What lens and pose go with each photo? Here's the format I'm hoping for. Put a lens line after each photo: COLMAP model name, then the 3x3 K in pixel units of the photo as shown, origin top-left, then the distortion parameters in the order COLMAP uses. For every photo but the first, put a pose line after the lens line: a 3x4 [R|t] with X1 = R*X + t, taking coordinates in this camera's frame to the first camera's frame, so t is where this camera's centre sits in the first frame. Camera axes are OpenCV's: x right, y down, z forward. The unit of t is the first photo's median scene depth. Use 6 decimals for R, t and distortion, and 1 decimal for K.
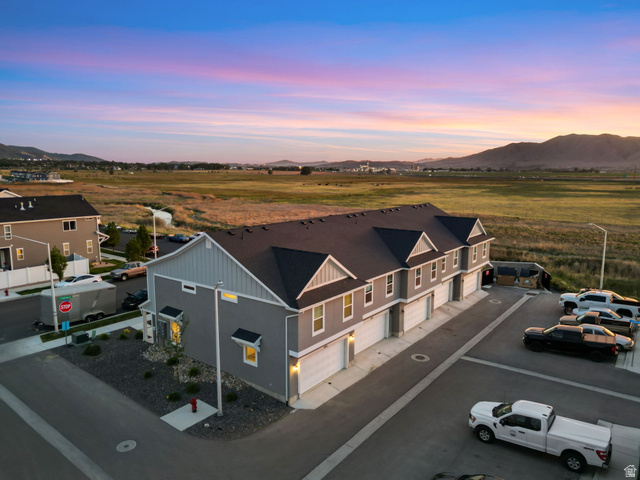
lens RADIAL K [[449.2, 0, 317.0], [0, 449.2, 236.8], [0, 0, 1]] dist [0.061210, -0.051904]
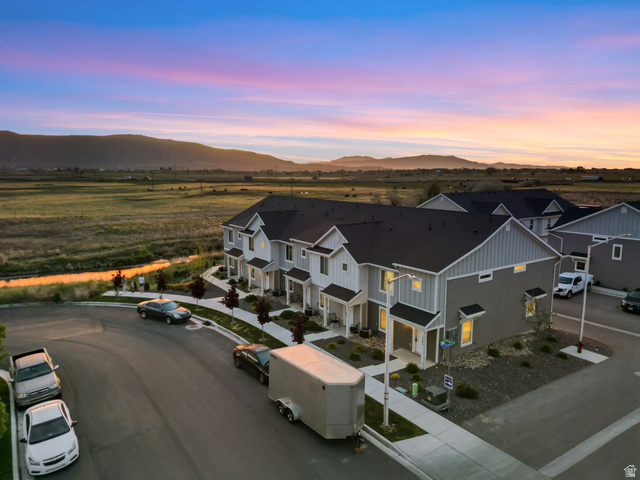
lens RADIAL K [[449.2, 0, 315.4], [0, 449.2, 236.4], [0, 0, 1]] dist [0.061210, -0.051904]
pose [[0.297441, -0.139326, 0.944519, -1.140041], [0.141022, 0.984855, 0.100866, -0.111058], [-0.944268, 0.103197, 0.312585, 0.883206]]
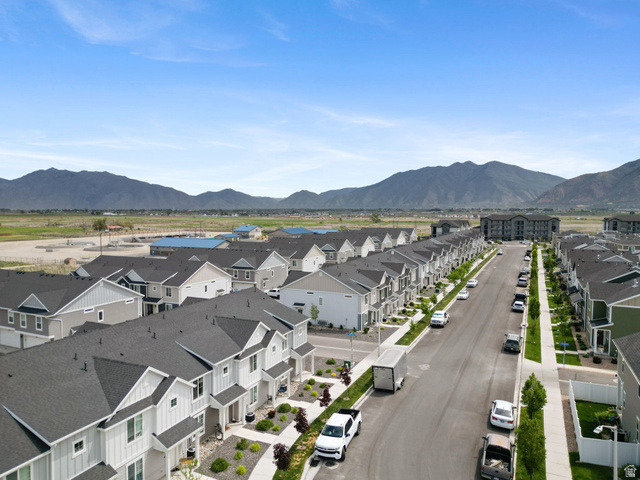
lens RADIAL K [[449.2, 0, 318.7], [0, 449.2, 239.2], [0, 0, 1]] dist [0.061210, -0.051904]
pose [[-0.976572, 0.011460, -0.214885, -0.087505], [-0.033728, 0.978088, 0.205443, -0.479497], [0.212530, 0.207878, -0.954787, 2.245084]]
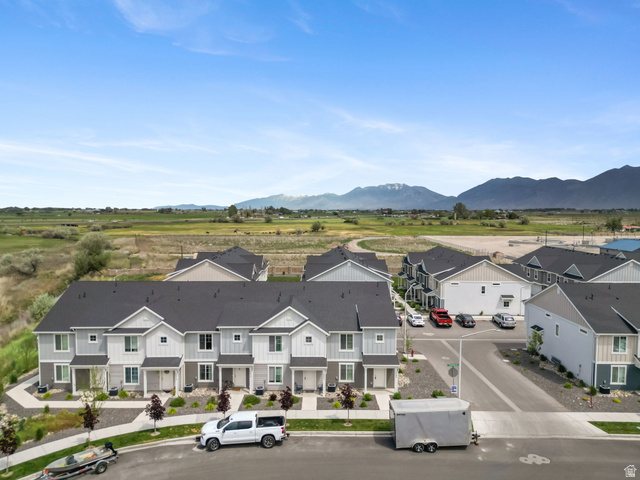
lens RADIAL K [[449.2, 0, 317.1], [0, 449.2, 236.1], [0, 0, 1]] dist [0.061210, -0.051904]
pose [[-0.619832, -0.049572, 0.783167, -1.136364], [0.111742, 0.982257, 0.150612, -0.375698], [-0.776738, 0.180867, -0.603295, 1.765366]]
